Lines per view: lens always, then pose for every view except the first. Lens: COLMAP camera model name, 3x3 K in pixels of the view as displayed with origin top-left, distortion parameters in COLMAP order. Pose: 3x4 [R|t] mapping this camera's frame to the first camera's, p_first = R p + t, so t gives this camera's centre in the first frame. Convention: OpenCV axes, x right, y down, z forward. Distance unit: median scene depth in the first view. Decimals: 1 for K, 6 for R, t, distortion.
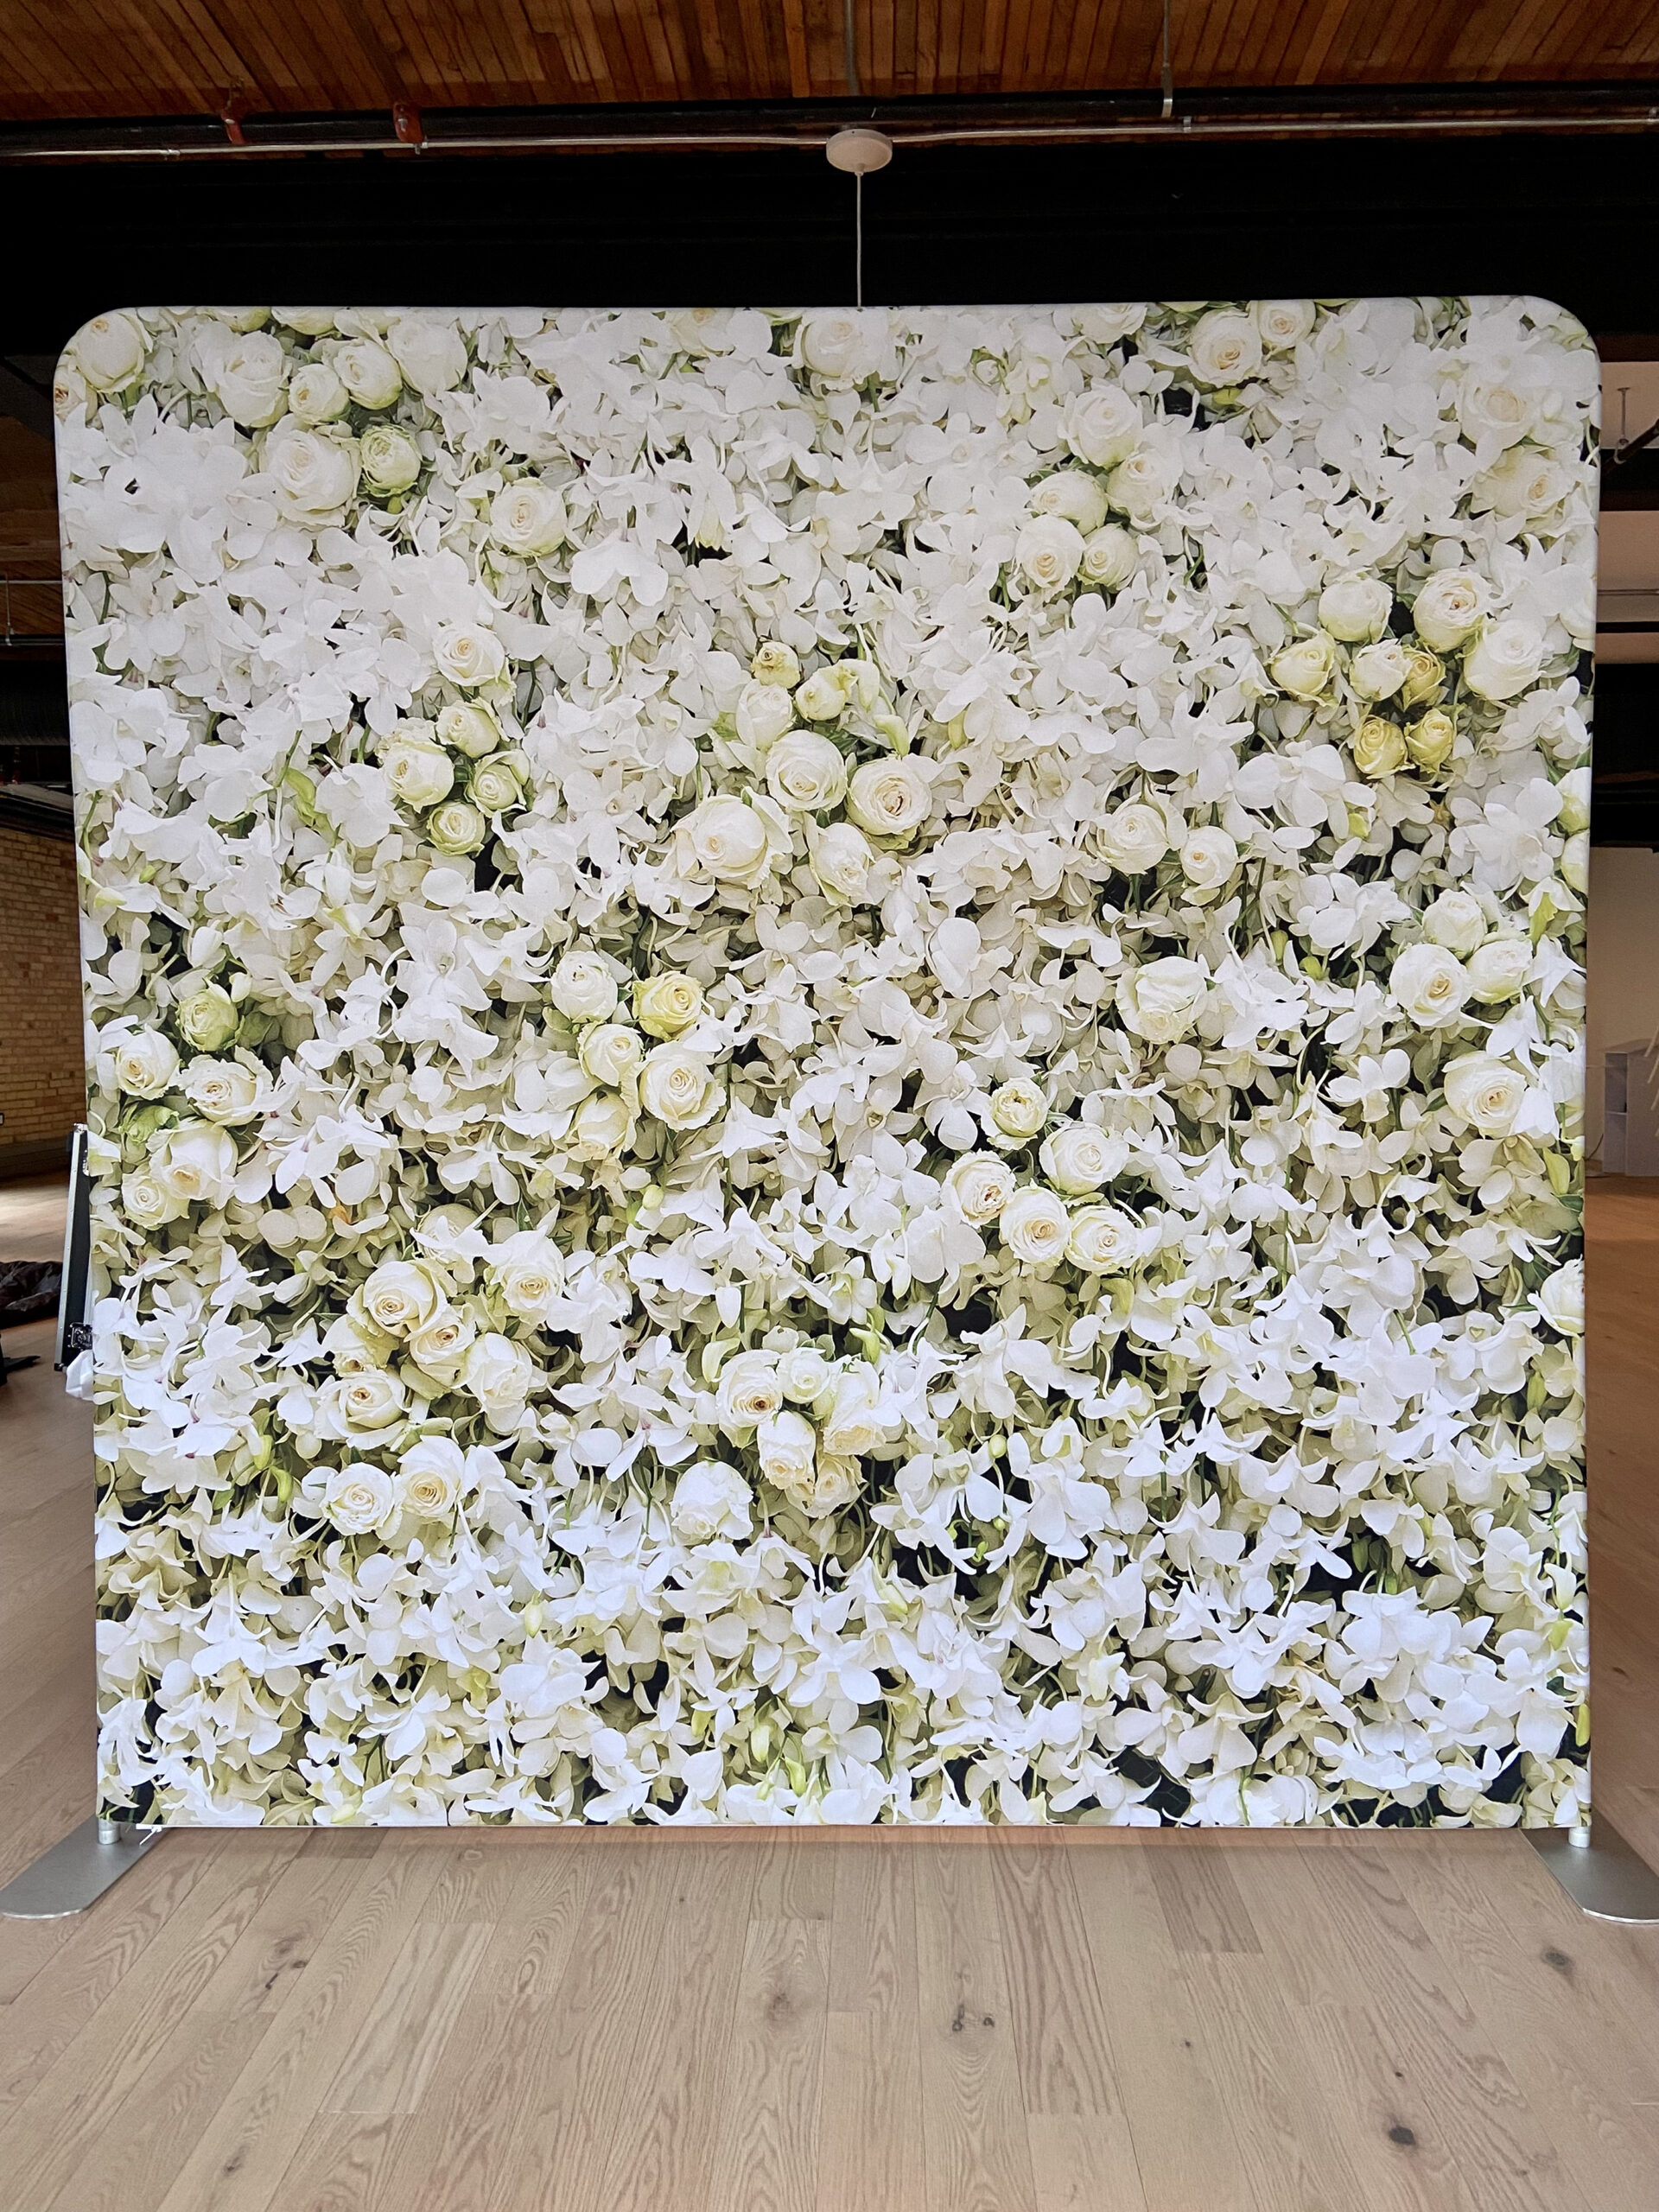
lens RADIAL K [[1693.9, 0, 842.5], [0, 1693.9, 1104.5], [0, 0, 1]] dist [-0.004896, -0.030314]
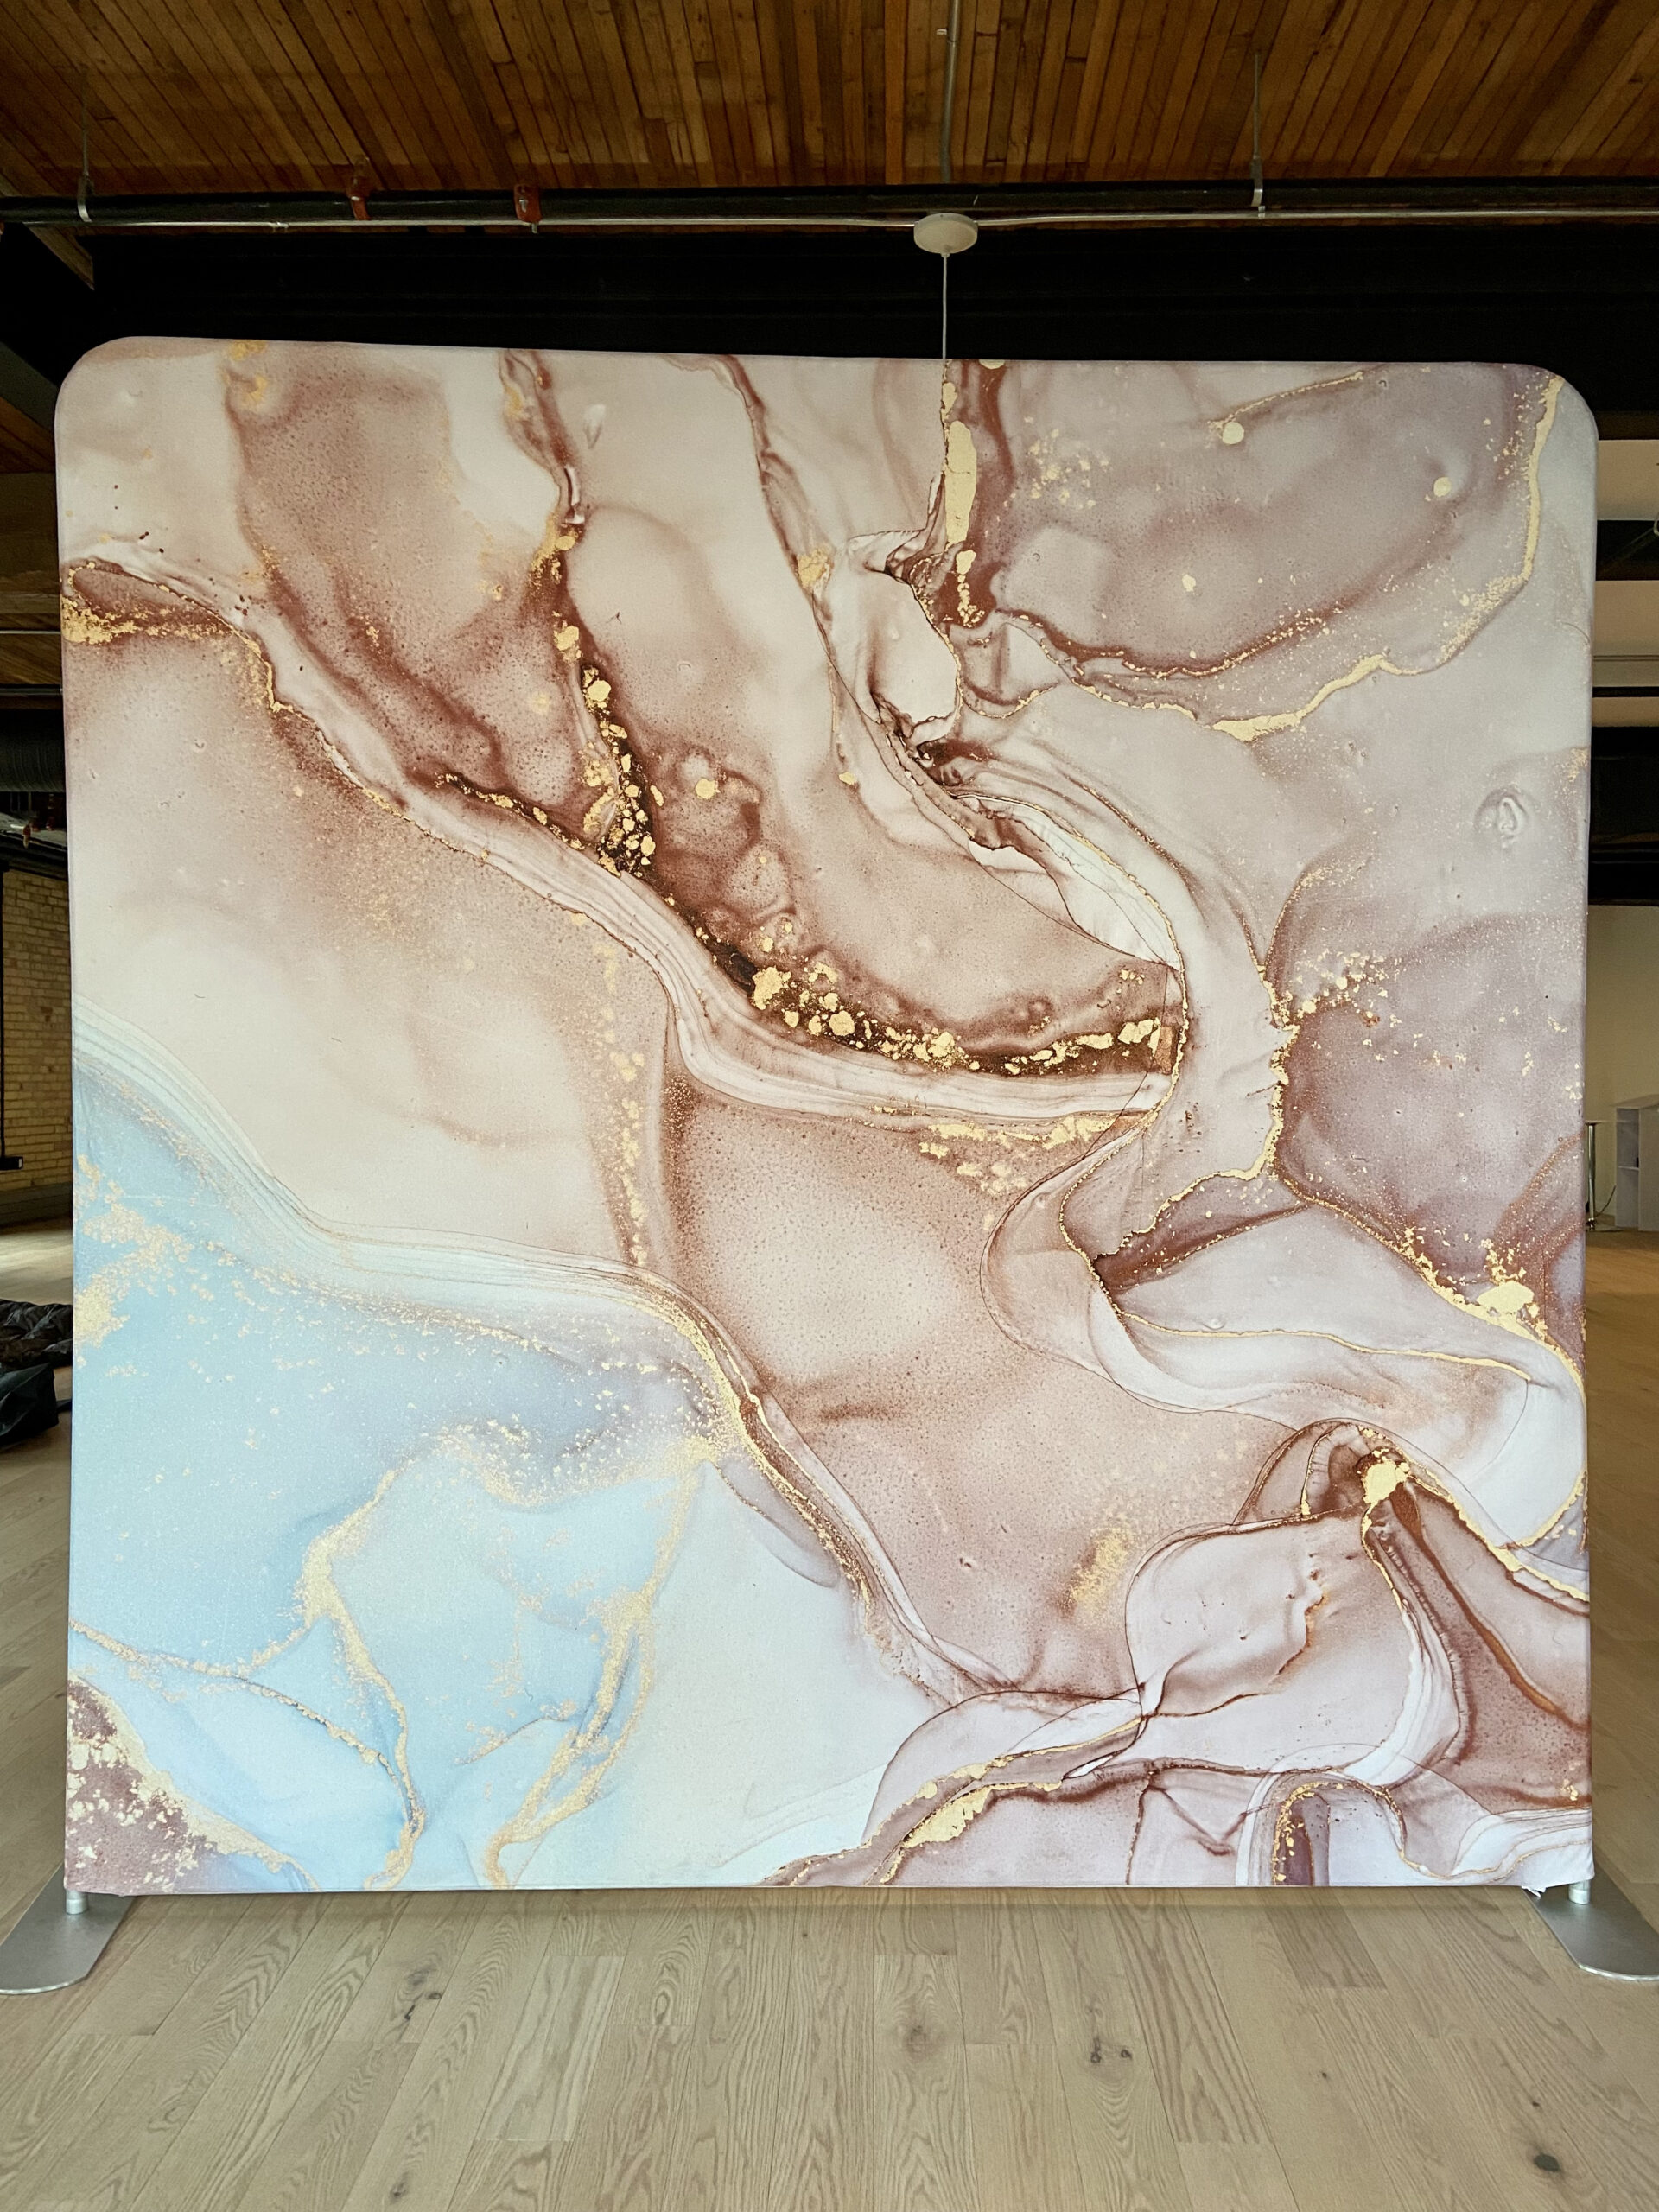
lens RADIAL K [[1693.9, 0, 820.6], [0, 1693.9, 1105.9], [0, 0, 1]] dist [-0.004896, -0.030314]
pose [[0.999956, 0.008721, 0.003567, -0.097742], [-0.008610, 0.999514, -0.029974, 0.003515], [-0.003827, 0.029942, 0.999544, -0.030733]]
